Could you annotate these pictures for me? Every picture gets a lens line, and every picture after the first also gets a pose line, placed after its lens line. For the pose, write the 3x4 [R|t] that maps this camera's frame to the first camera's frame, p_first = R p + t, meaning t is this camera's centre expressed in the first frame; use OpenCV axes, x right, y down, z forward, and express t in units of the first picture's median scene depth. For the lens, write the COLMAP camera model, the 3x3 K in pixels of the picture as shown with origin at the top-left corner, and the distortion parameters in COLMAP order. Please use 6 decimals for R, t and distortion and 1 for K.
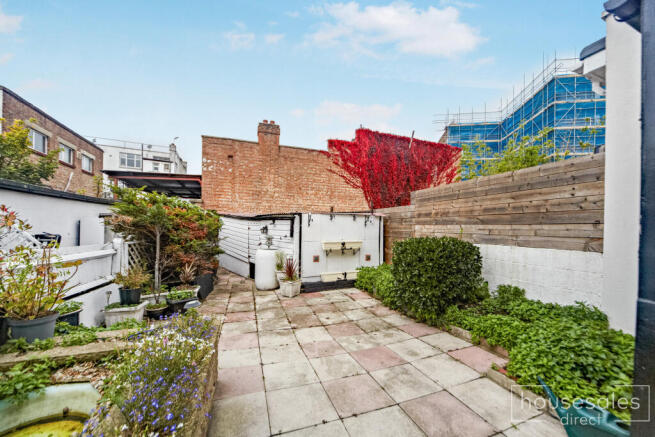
lens RADIAL K [[235.2, 0, 328.8], [0, 235.2, 227.7], [0, 0, 1]] dist [-0.014872, 0.000122]
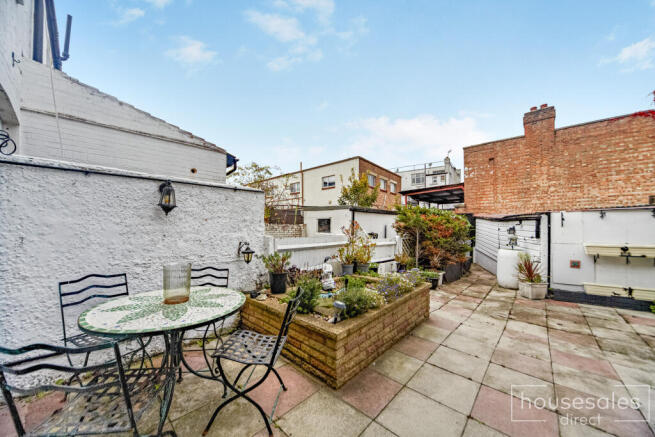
lens RADIAL K [[227.0, 0, 339.8], [0, 227.0, 227.4], [0, 0, 1]] dist [-0.011123, 0.000022]
pose [[0.493831, -0.013830, -0.869448, 0.231923], [0.007848, 0.999904, -0.011448, 0.000556], [0.869522, -0.001170, 0.493892, -0.139942]]
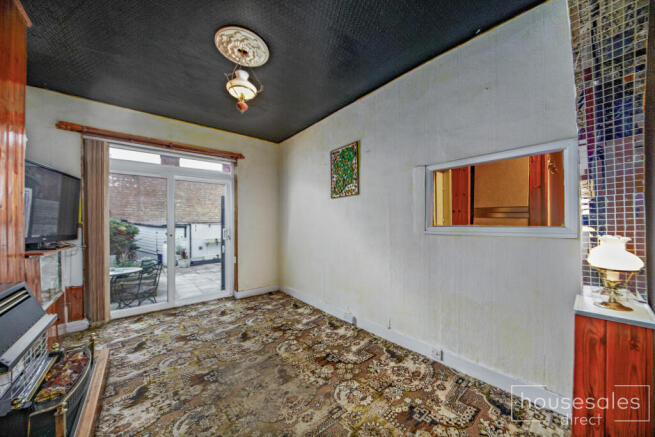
lens RADIAL K [[231.3, 0, 320.0], [0, 231.3, 223.4], [0, 0, 1]] dist [0.000188, 0.000001]
pose [[0.950551, -0.021663, 0.309814, 0.285346], [0.023634, 0.999717, -0.002609, -0.037502], [-0.309669, 0.009802, 0.950794, -1.052201]]
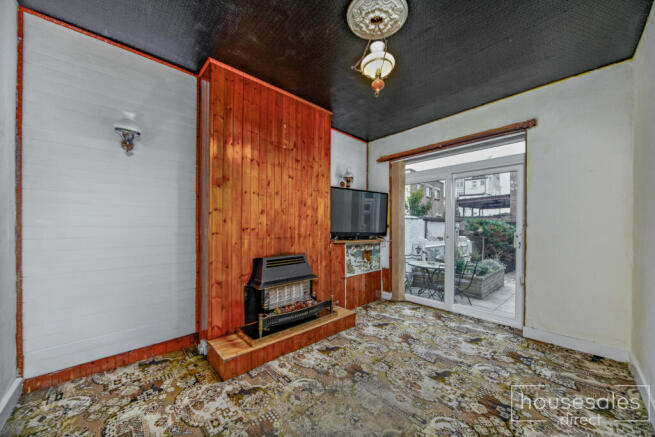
lens RADIAL K [[233.7, 0, 343.6], [0, 233.7, 226.3], [0, 0, 1]] dist [-0.001074, -0.000160]
pose [[0.417453, -0.015505, -0.908566, 0.544600], [-0.003258, 0.999822, -0.018559, -0.032697], [0.908693, 0.010707, 0.417328, -0.844042]]
